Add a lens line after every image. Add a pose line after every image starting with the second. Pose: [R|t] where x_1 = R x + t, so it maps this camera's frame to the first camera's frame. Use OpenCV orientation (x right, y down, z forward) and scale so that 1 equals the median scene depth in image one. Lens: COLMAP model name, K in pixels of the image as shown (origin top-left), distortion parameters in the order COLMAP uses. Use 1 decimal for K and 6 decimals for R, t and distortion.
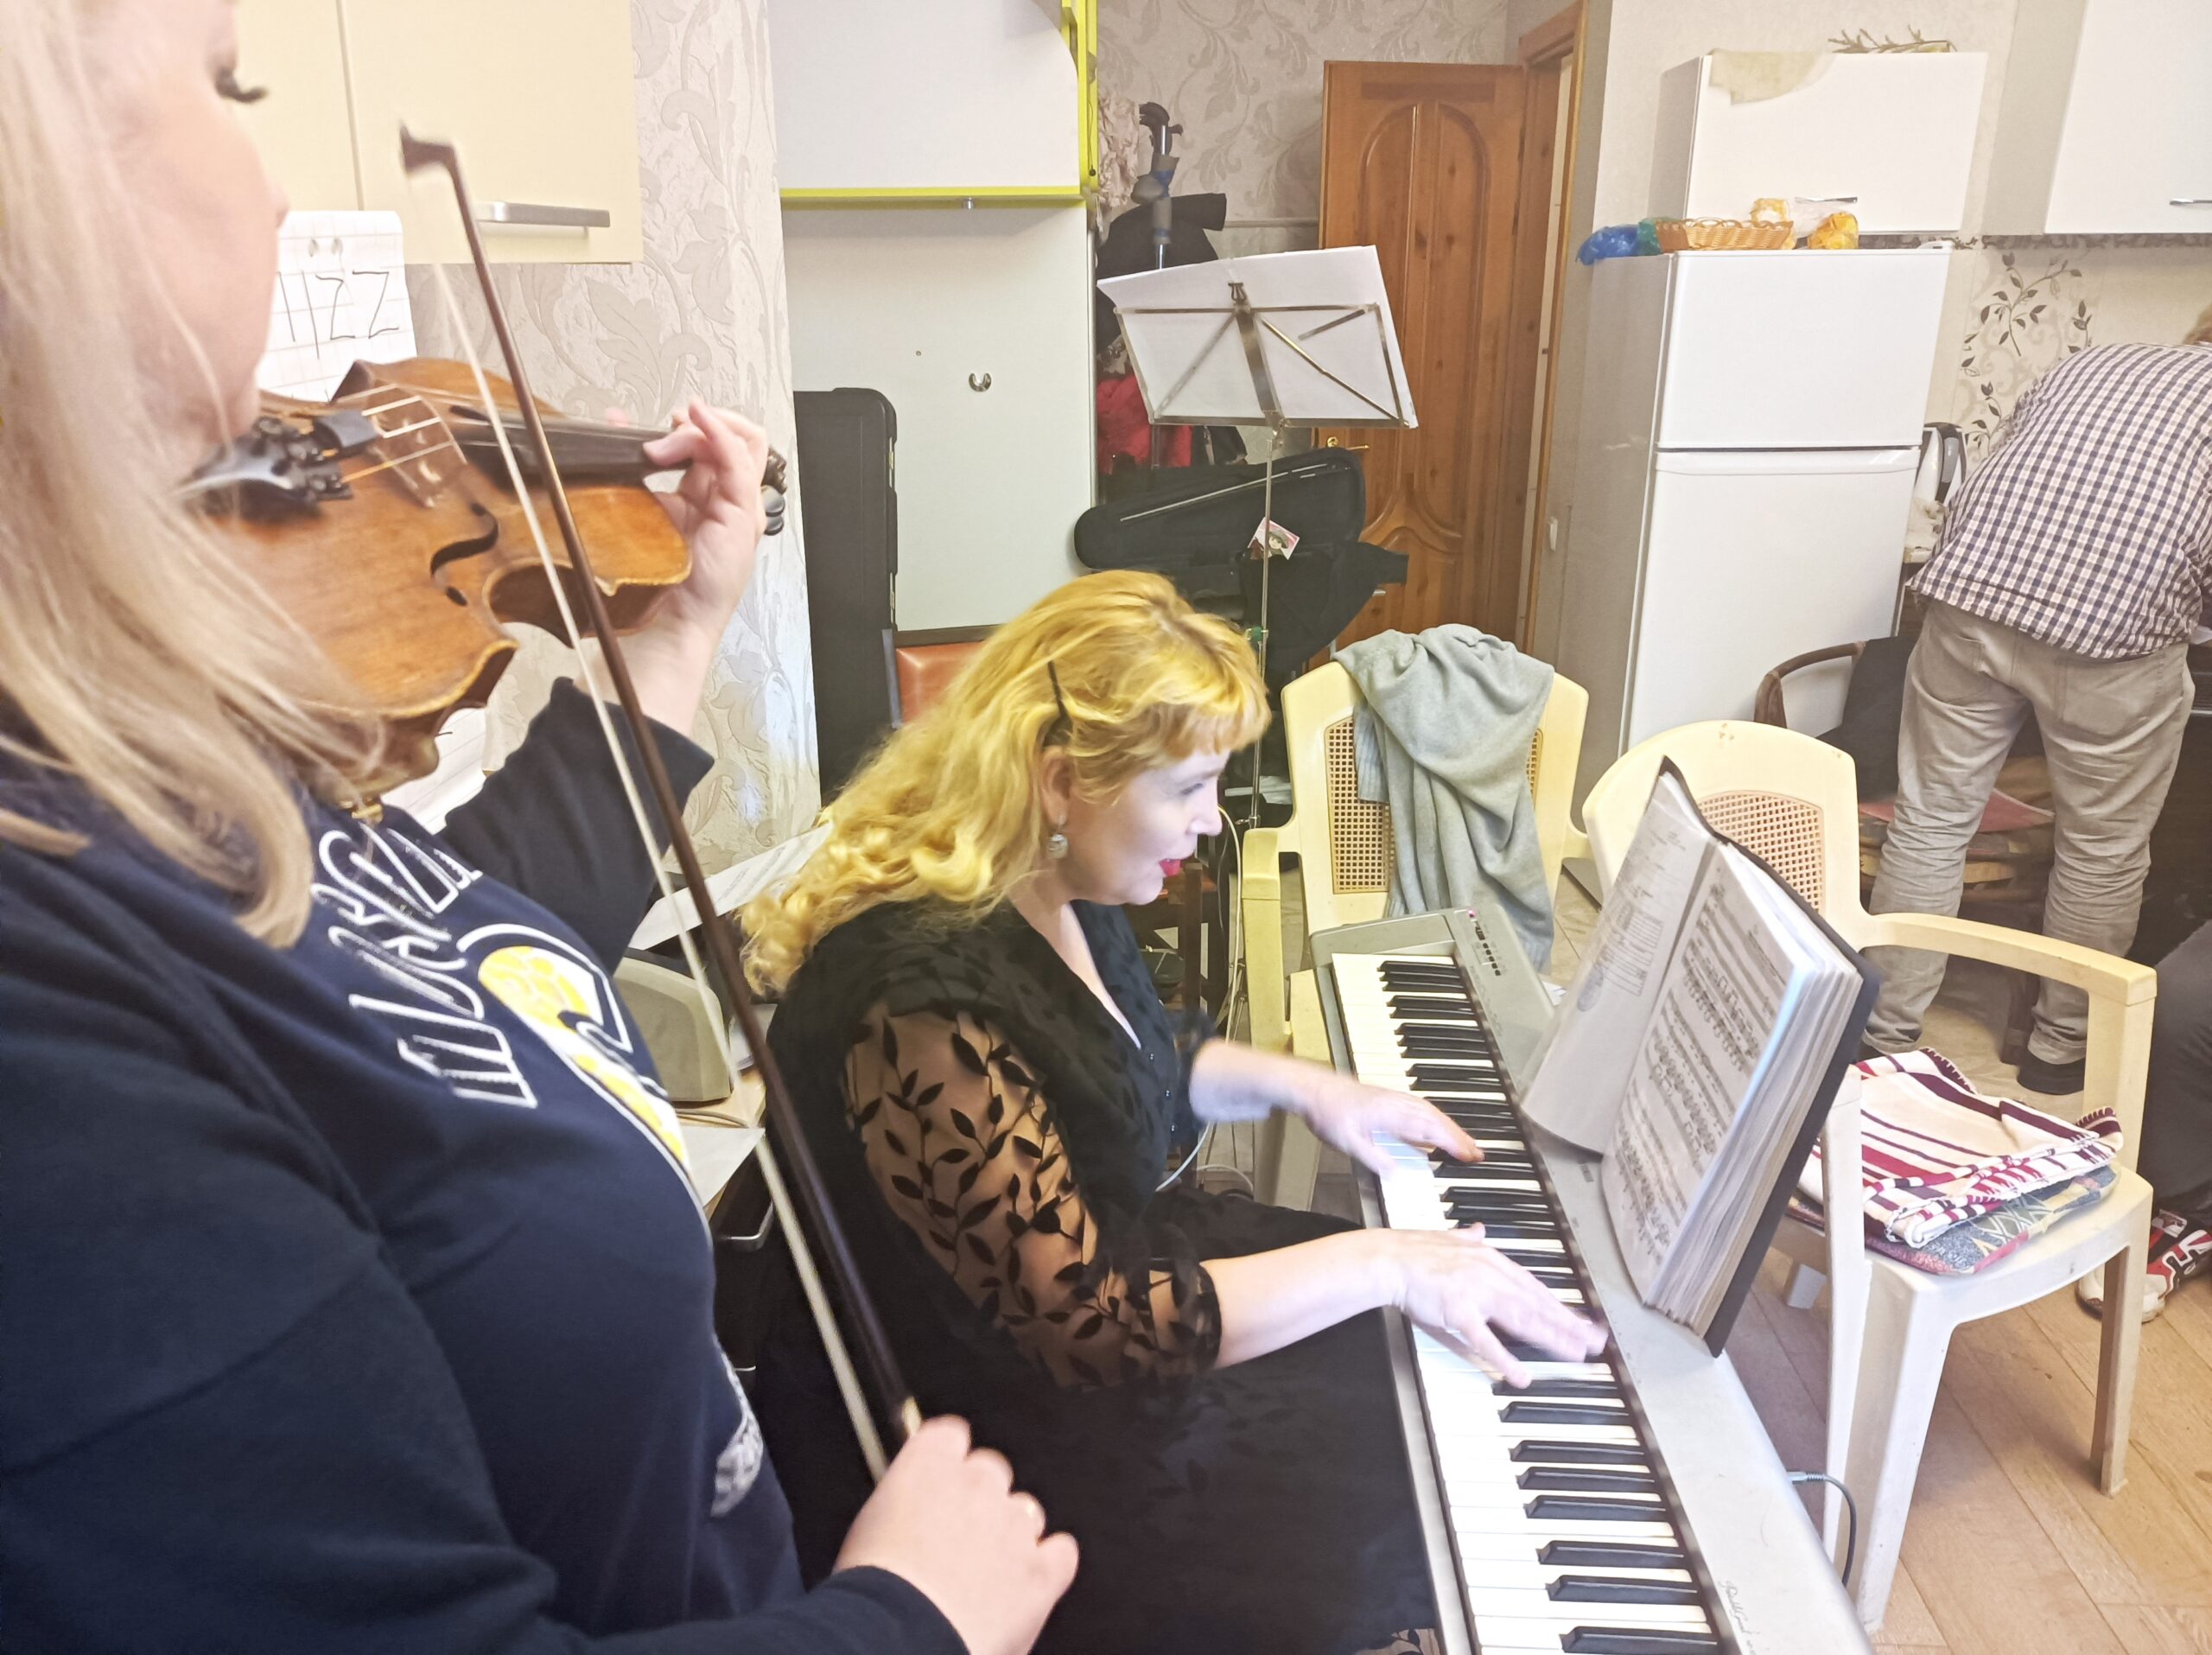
lens RADIAL K [[1646.9, 0, 1107.3], [0, 1646.9, 824.7], [0, 0, 1]] dist [0.026755, -0.009187]
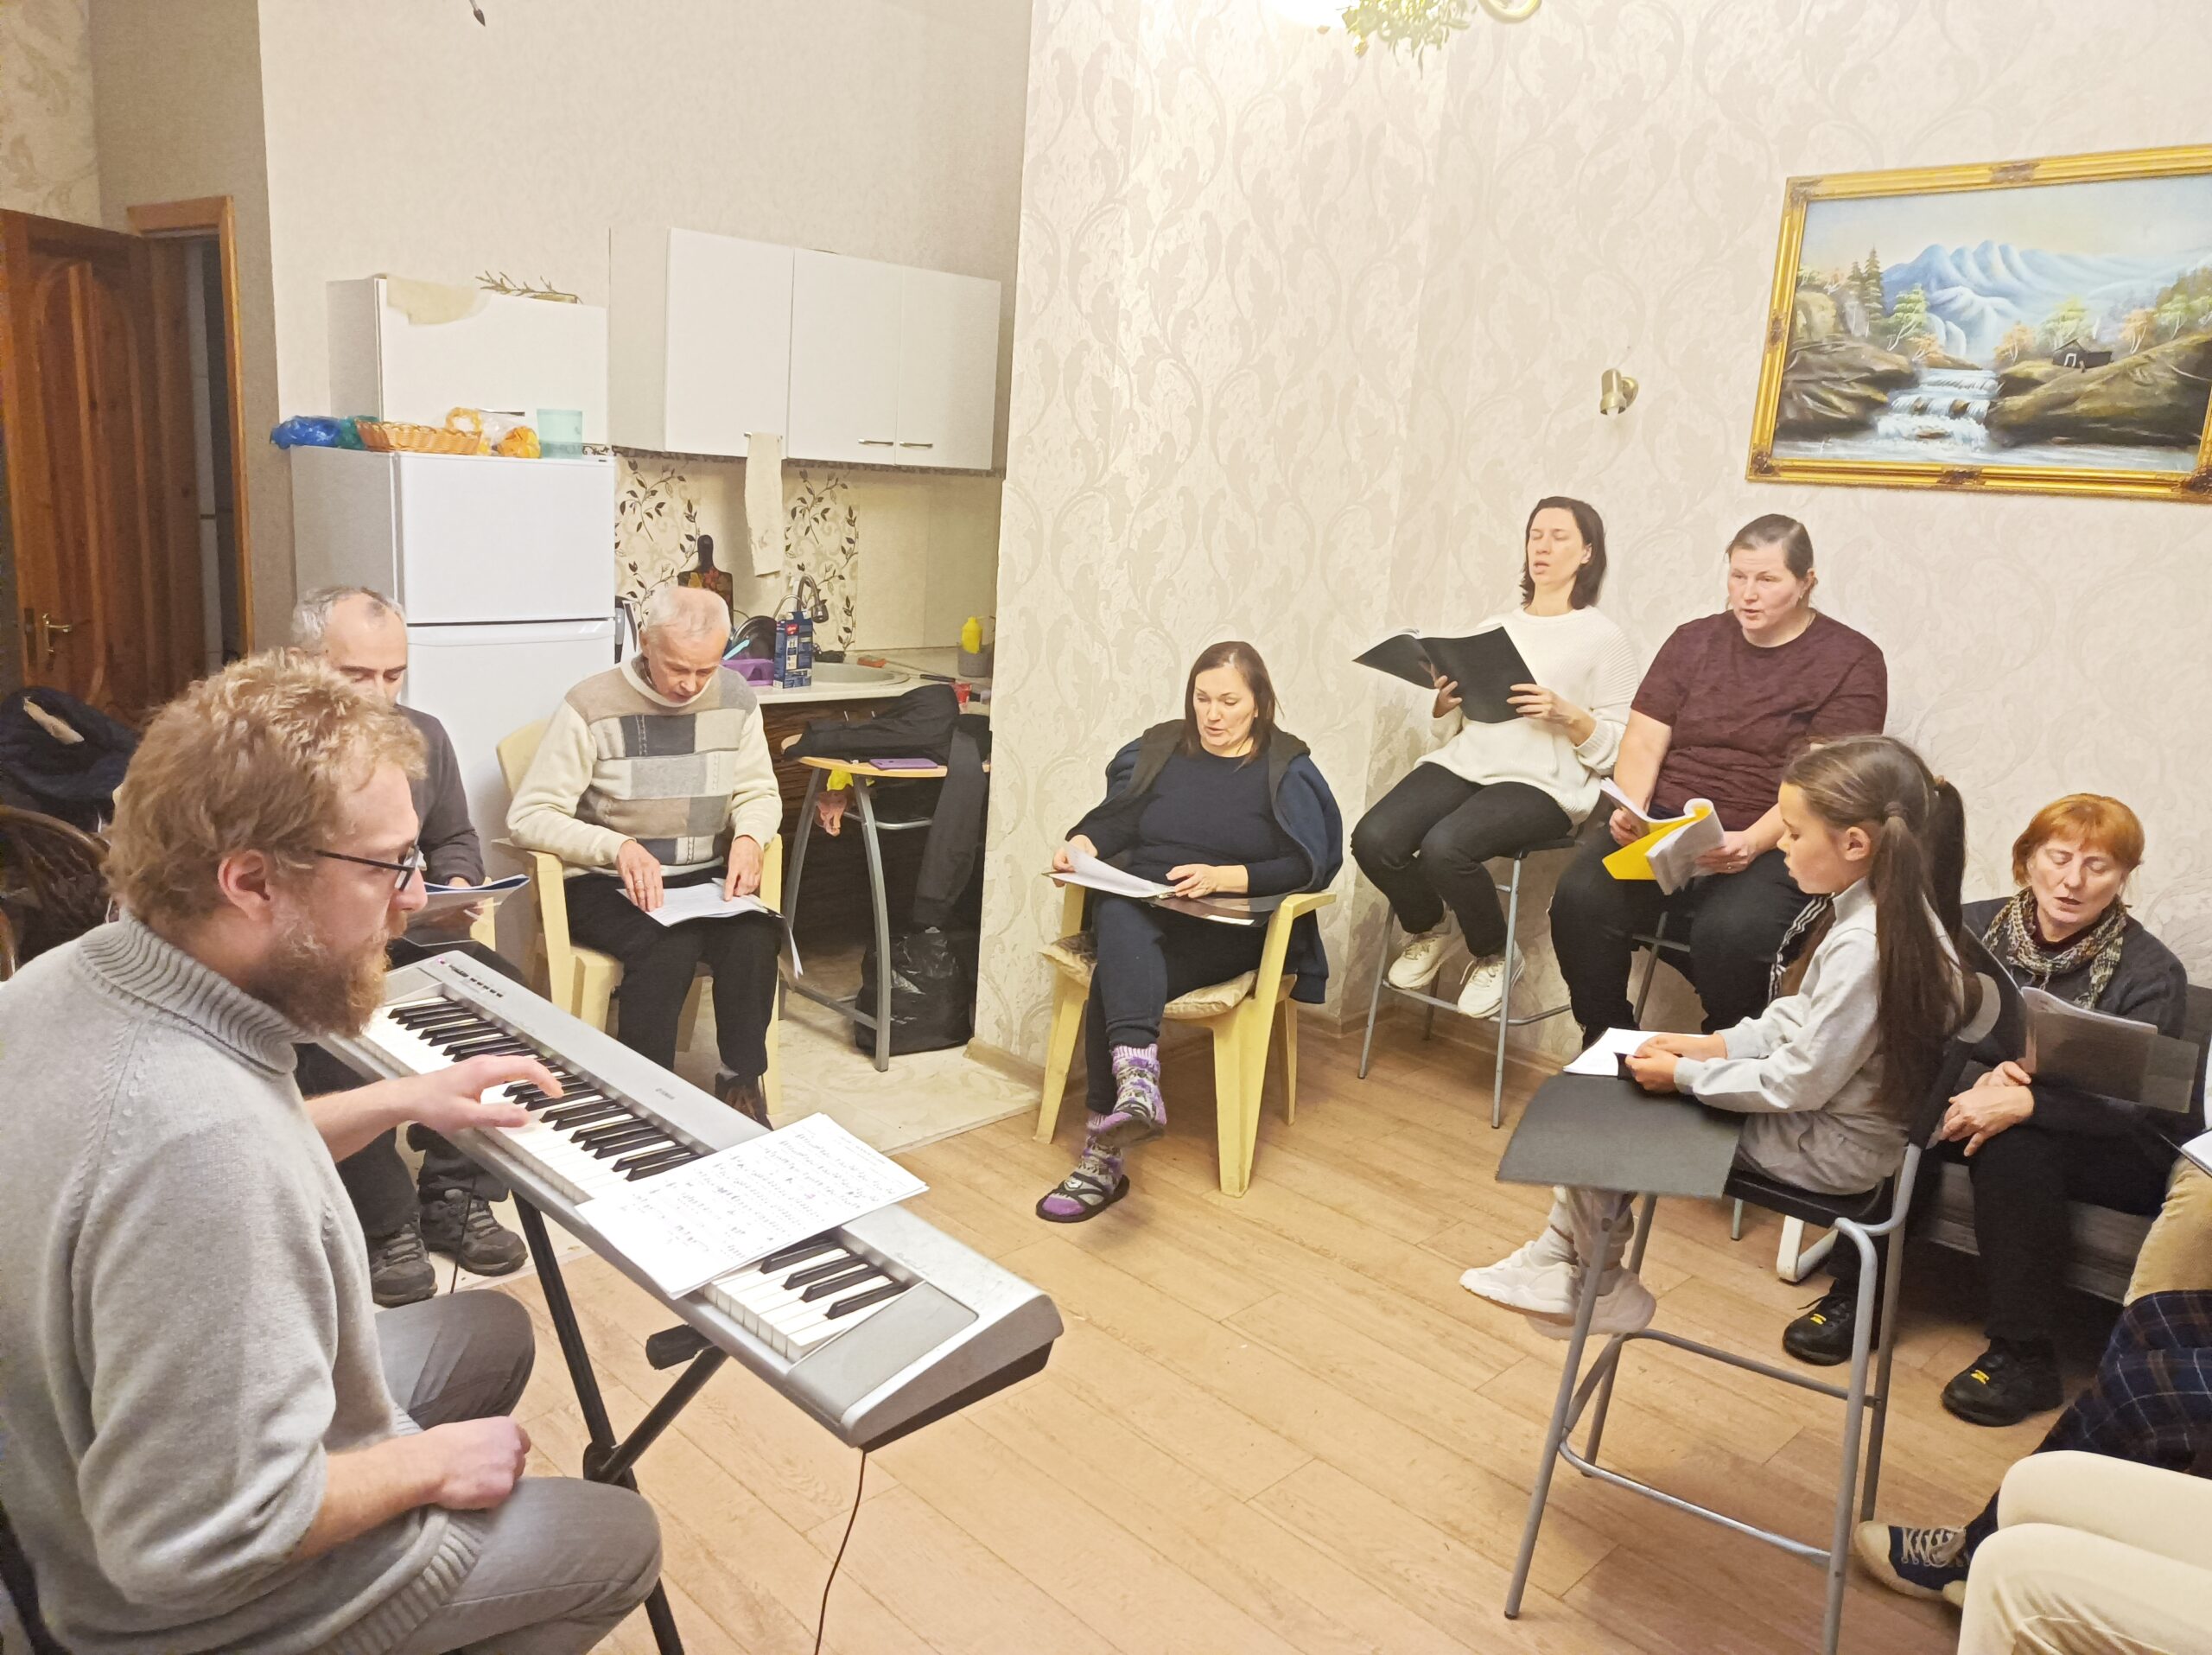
lens RADIAL K [[1646.9, 0, 1116.2], [0, 1646.9, 825.4], [0, 0, 1]] dist [0.026755, -0.009187]
pose [[0.671828, -0.114405, 0.731818, -0.169192], [0.168032, 0.985781, -0.000151, -0.014402], [-0.721396, 0.123071, 0.681500, -0.080217]]
